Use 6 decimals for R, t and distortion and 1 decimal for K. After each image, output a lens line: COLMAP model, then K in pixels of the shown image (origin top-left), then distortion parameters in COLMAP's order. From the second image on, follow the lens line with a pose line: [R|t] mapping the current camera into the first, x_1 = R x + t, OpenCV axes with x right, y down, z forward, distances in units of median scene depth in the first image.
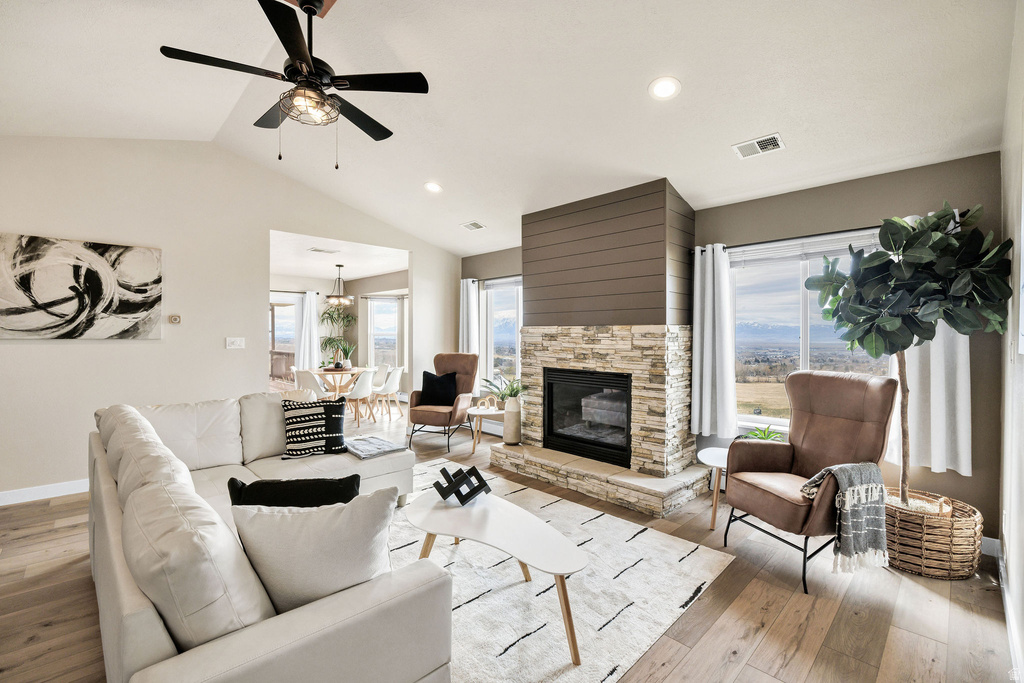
lens RADIAL K [[448.3, 0, 512.0], [0, 448.3, 341.5], [0, 0, 1]] dist [-0.000942, 0.000083]
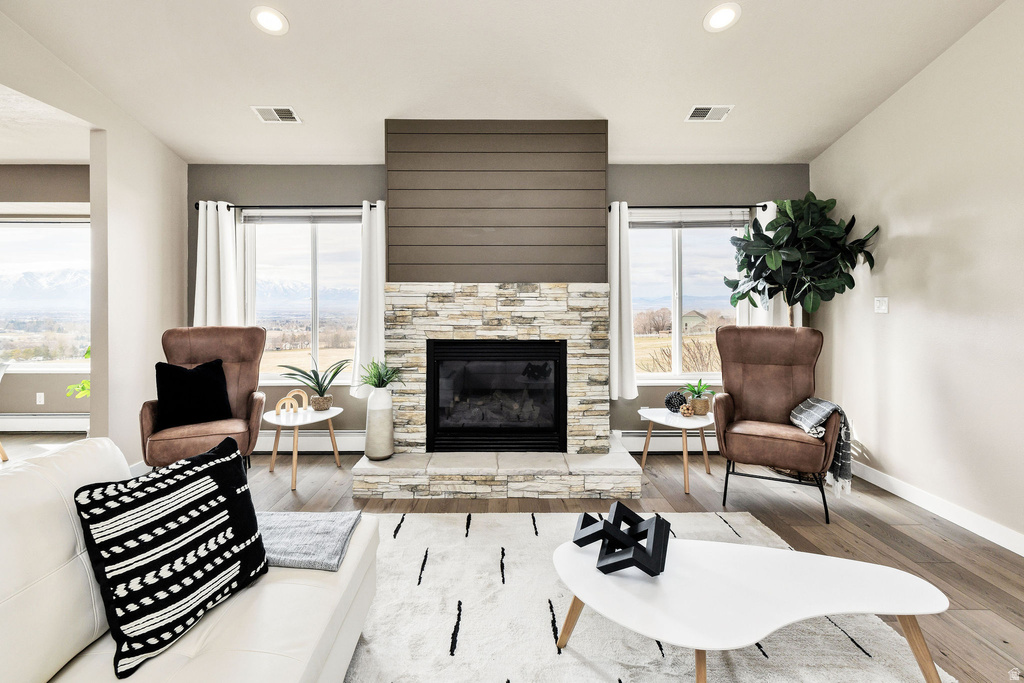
lens RADIAL K [[471.3, 0, 509.0], [0, 471.3, 305.3], [0, 0, 1]] dist [0.017955, -0.000039]
pose [[0.692641, -0.009835, 0.721216, -0.425362], [0.013188, 0.999913, 0.000970, 0.003714], [-0.721162, 0.008839, 0.692710, 0.426887]]
